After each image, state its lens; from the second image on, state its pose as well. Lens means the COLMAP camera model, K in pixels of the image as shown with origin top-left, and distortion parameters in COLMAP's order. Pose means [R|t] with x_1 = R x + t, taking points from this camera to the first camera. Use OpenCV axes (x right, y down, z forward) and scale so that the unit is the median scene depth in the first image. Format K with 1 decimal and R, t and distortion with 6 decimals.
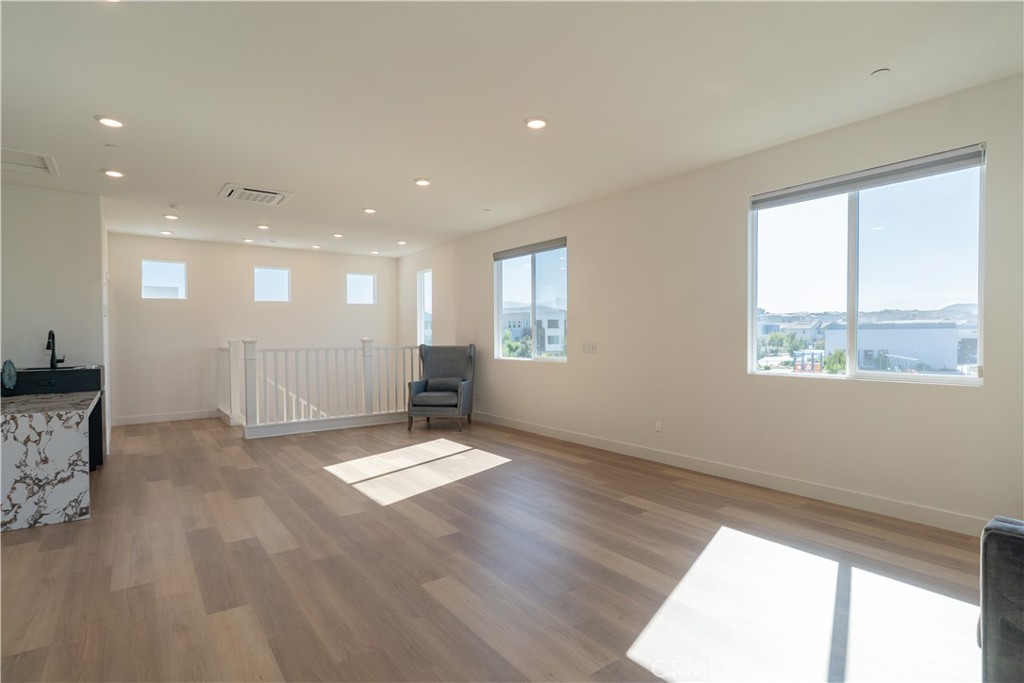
lens RADIAL K [[523.6, 0, 504.5], [0, 523.6, 344.7], [0, 0, 1]] dist [-0.001929, 0.001175]
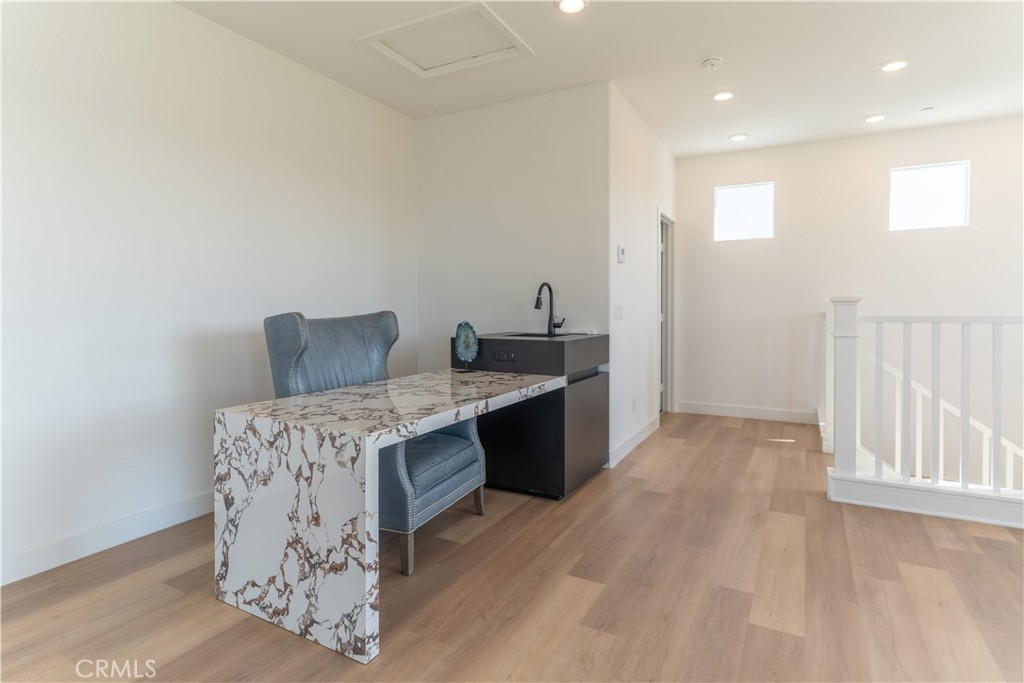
lens RADIAL K [[523.6, 0, 519.1], [0, 523.6, 319.7], [0, 0, 1]] dist [-0.001929, 0.001175]
pose [[0.428610, 0.029868, -0.902996, -0.330826], [-0.014418, 0.999552, 0.026218, 0.007713], [0.903375, 0.001782, 0.428848, 0.956149]]
